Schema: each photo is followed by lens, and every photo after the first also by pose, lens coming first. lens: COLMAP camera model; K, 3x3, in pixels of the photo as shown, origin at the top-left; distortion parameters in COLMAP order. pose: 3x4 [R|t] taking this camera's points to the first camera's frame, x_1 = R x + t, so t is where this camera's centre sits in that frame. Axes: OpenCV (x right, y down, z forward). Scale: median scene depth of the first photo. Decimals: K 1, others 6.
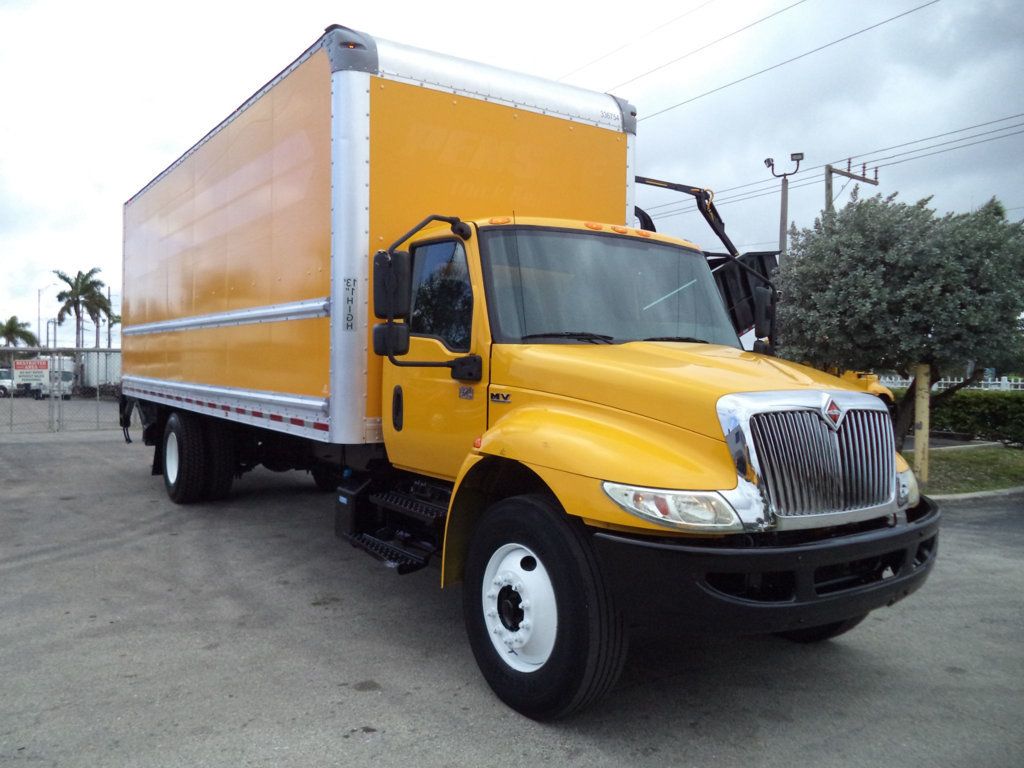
lens RADIAL K [[822.7, 0, 524.8], [0, 822.7, 383.7], [0, 0, 1]] dist [-0.012472, -0.004968]
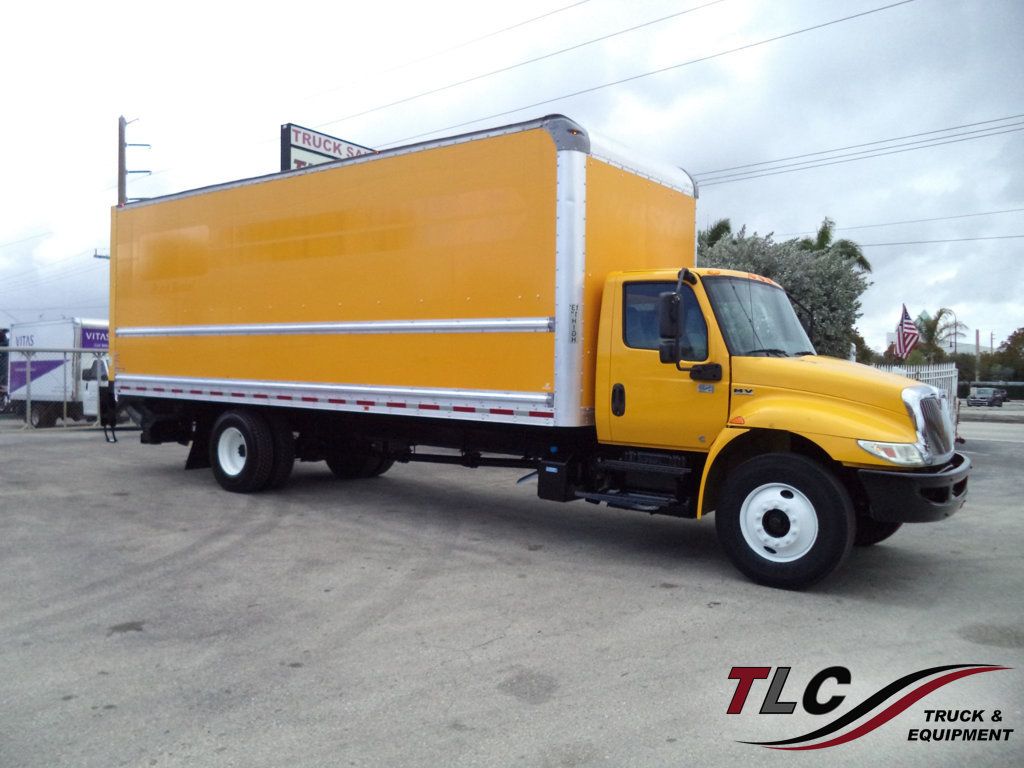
lens RADIAL K [[822.7, 0, 524.8], [0, 822.7, 383.7], [0, 0, 1]] dist [-0.012472, -0.004968]
pose [[0.949551, -0.007286, 0.313529, -0.817625], [0.004782, 0.999950, 0.008756, -0.011511], [-0.313577, -0.006815, 0.949538, -0.299425]]
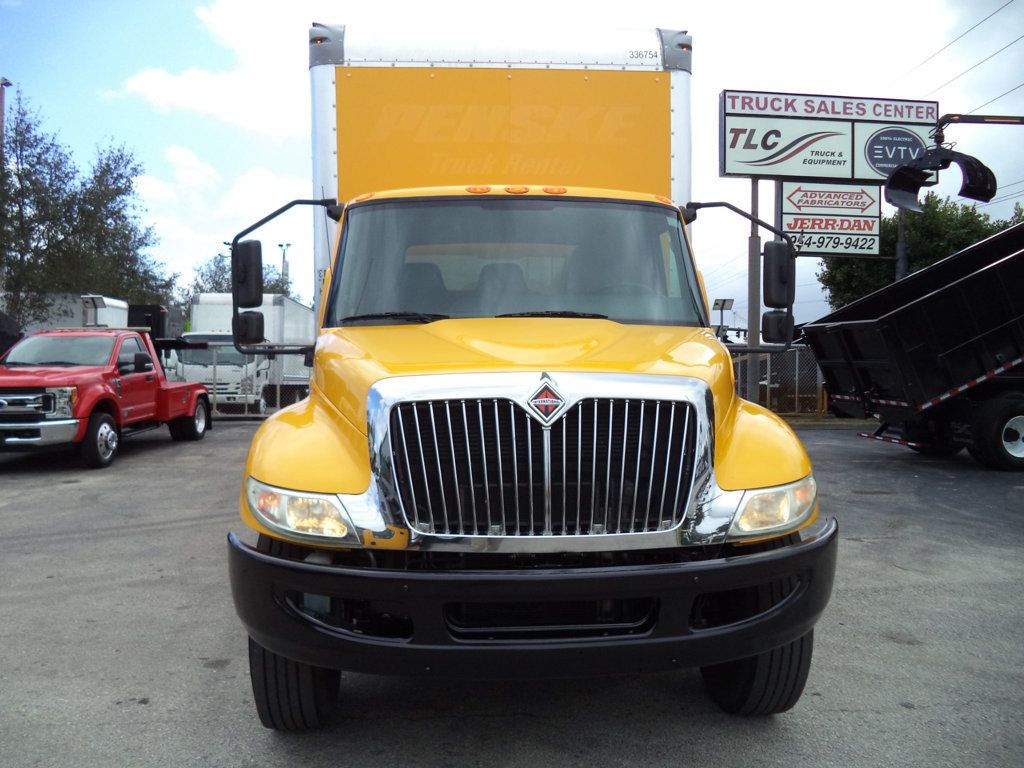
lens RADIAL K [[826.5, 0, 512.0], [0, 826.5, 384.0], [0, 0, 1]] dist [-0.016970, -0.002525]
pose [[0.856838, -0.002928, -0.515577, 0.594487], [0.007840, 0.999942, 0.007352, 0.010195], [0.515526, -0.010341, 0.856812, 0.275054]]
